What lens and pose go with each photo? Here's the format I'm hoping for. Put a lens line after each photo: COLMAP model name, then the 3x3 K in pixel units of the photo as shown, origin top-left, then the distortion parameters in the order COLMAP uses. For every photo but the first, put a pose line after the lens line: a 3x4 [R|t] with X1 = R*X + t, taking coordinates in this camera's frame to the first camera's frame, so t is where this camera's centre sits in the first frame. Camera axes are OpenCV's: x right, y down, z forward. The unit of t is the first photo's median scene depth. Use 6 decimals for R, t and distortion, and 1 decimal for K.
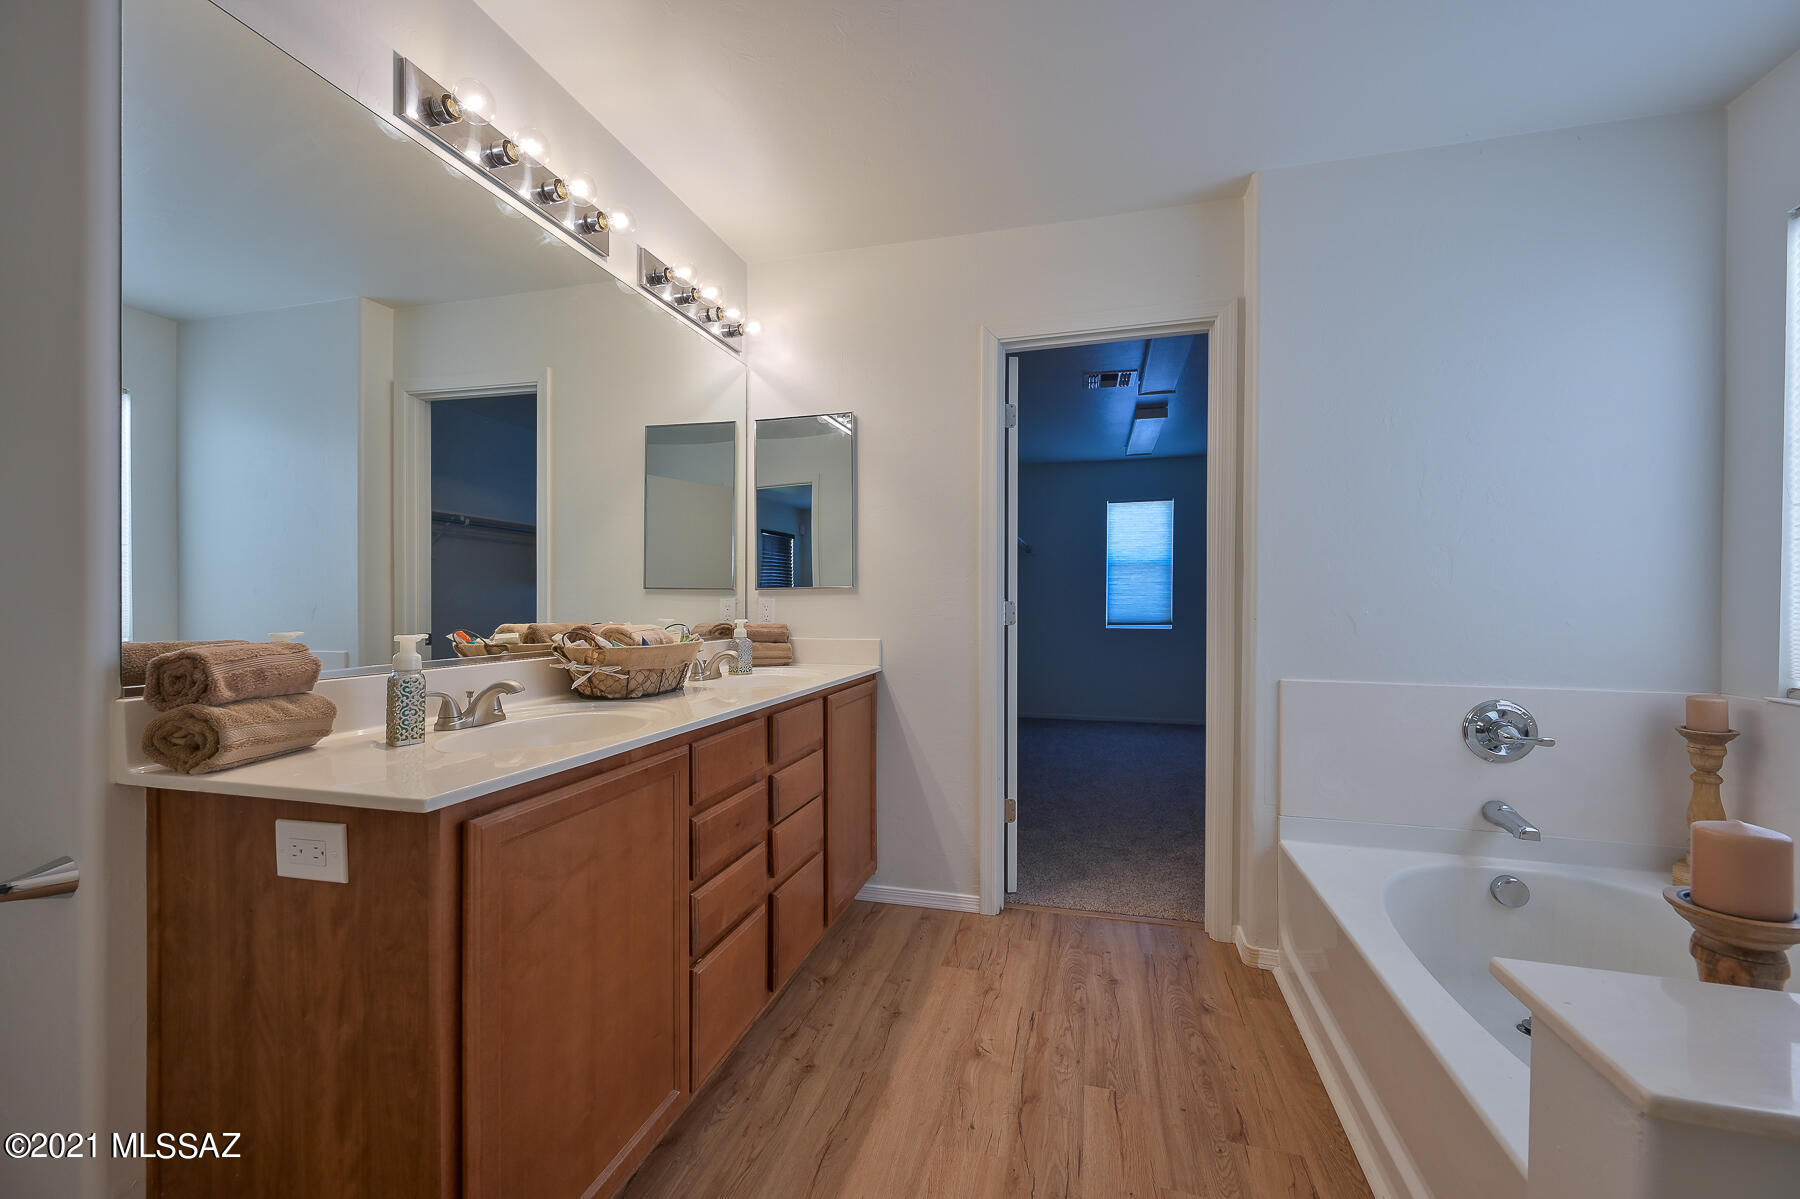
lens RADIAL K [[706.2, 0, 899.9], [0, 706.2, 604.2], [0, 0, 1]] dist [-0.002672, -0.000157]
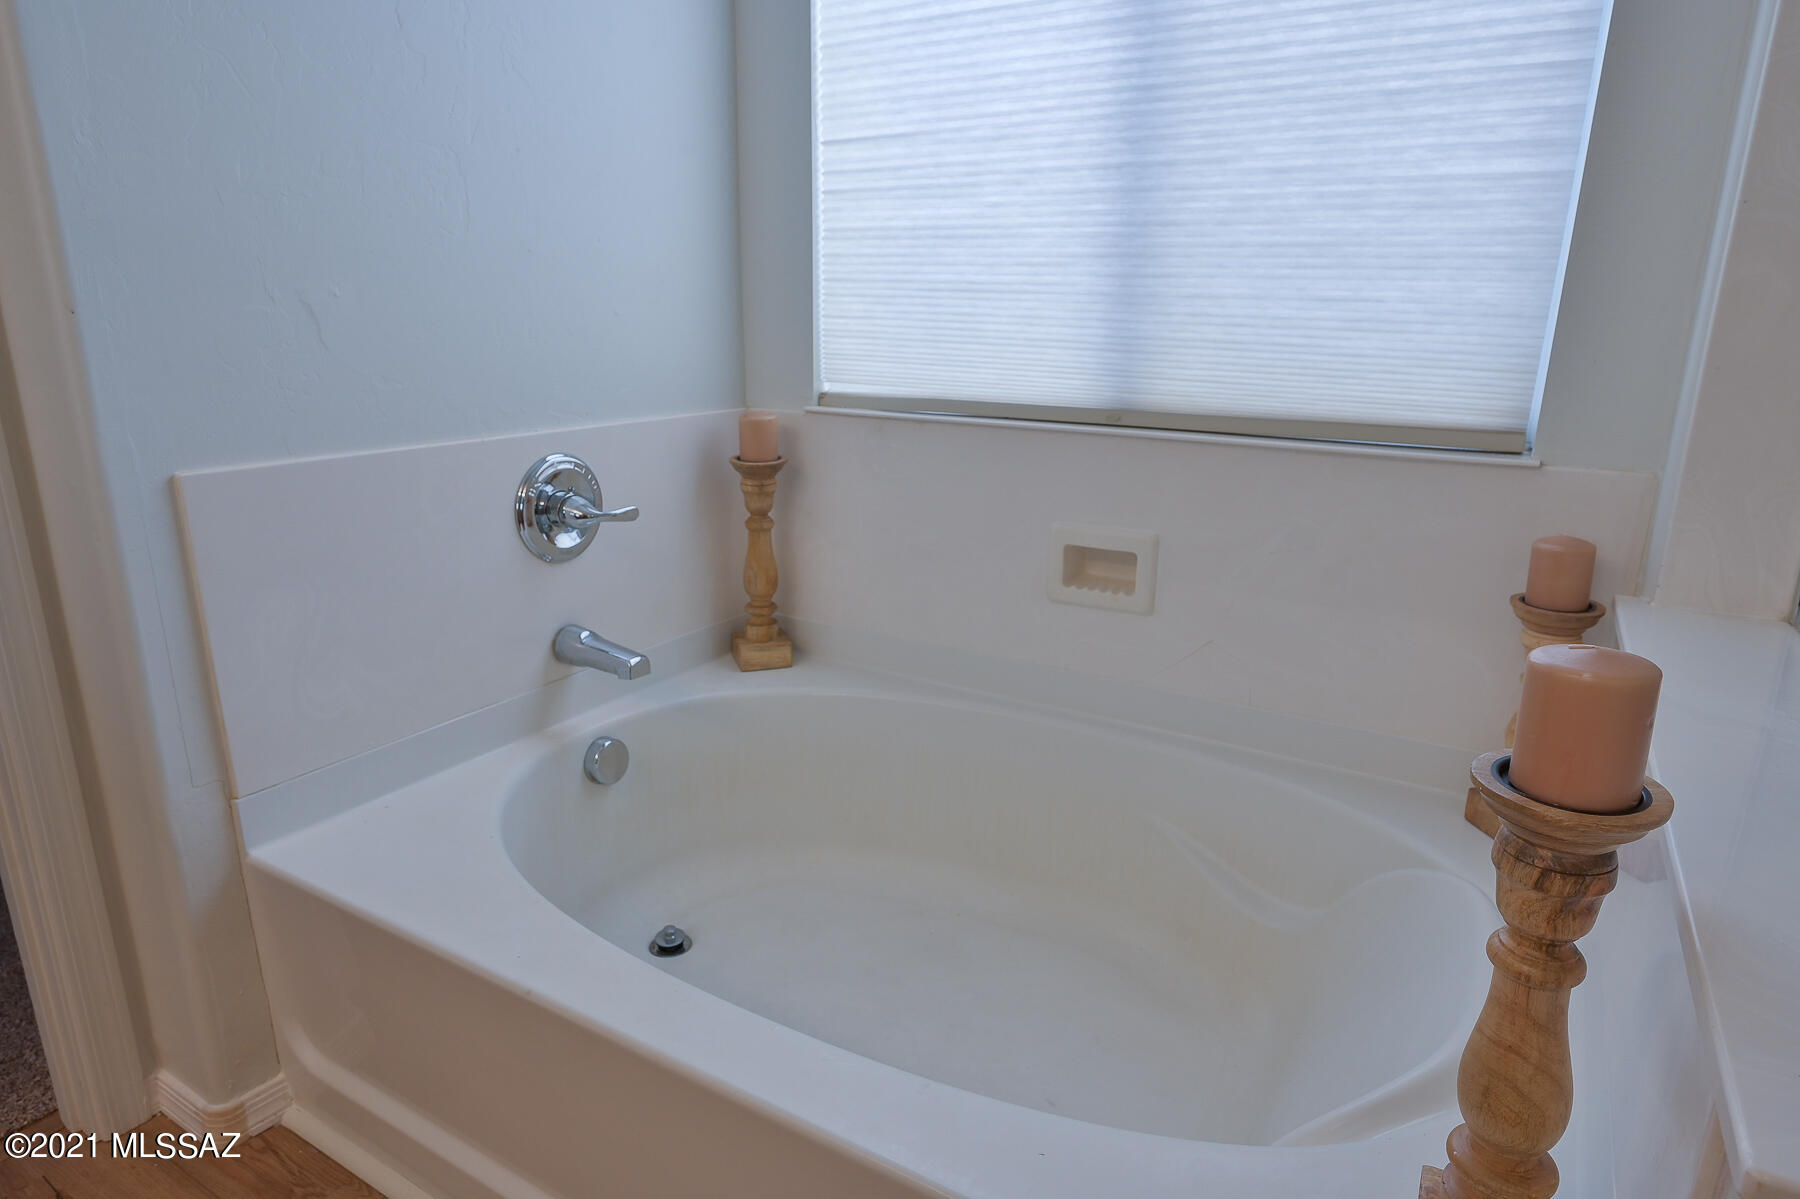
lens RADIAL K [[1062.4, 0, 894.2], [0, 1062.4, 607.4], [0, 0, 1]] dist [0.002631, 0.001959]
pose [[0.278642, -0.263234, 0.923616, 0.104792], [0.004118, 0.962023, 0.272938, 0.022501], [-0.960386, -0.072248, 0.269144, 0.508367]]
